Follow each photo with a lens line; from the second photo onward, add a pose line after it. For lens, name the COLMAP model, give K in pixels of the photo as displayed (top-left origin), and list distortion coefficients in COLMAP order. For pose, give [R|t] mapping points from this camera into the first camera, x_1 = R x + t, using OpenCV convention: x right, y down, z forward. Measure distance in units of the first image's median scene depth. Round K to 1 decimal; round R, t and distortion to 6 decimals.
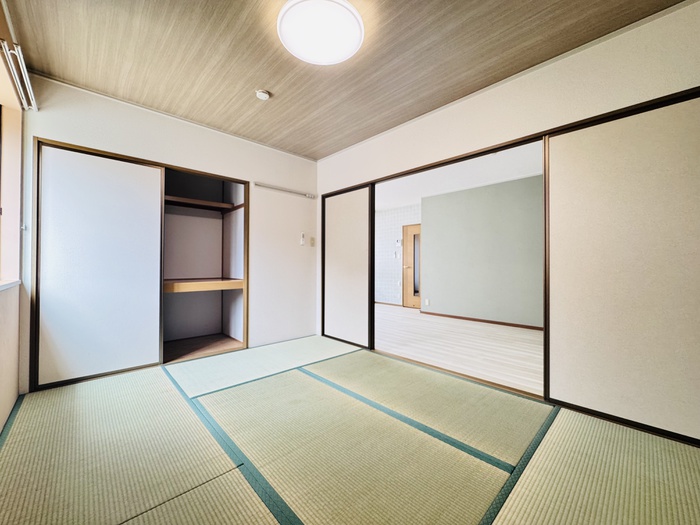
lens RADIAL K [[279.9, 0, 350.0], [0, 279.9, 262.5], [0, 0, 1]] dist [-0.006671, 0.001147]
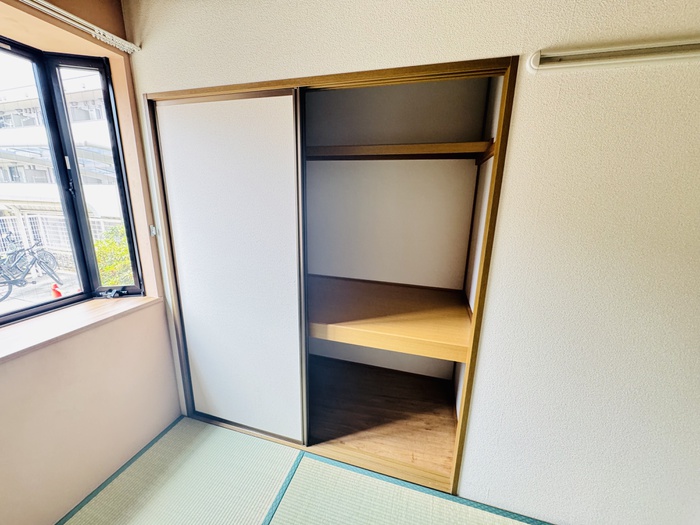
lens RADIAL K [[279.9, 0, 350.0], [0, 279.9, 262.5], [0, 0, 1]] dist [-0.006671, 0.001147]
pose [[0.497358, 0.212006, -0.841242, -0.213320], [-0.014100, 0.971528, 0.236504, -0.199388], [0.867431, -0.105766, 0.486186, 0.930654]]
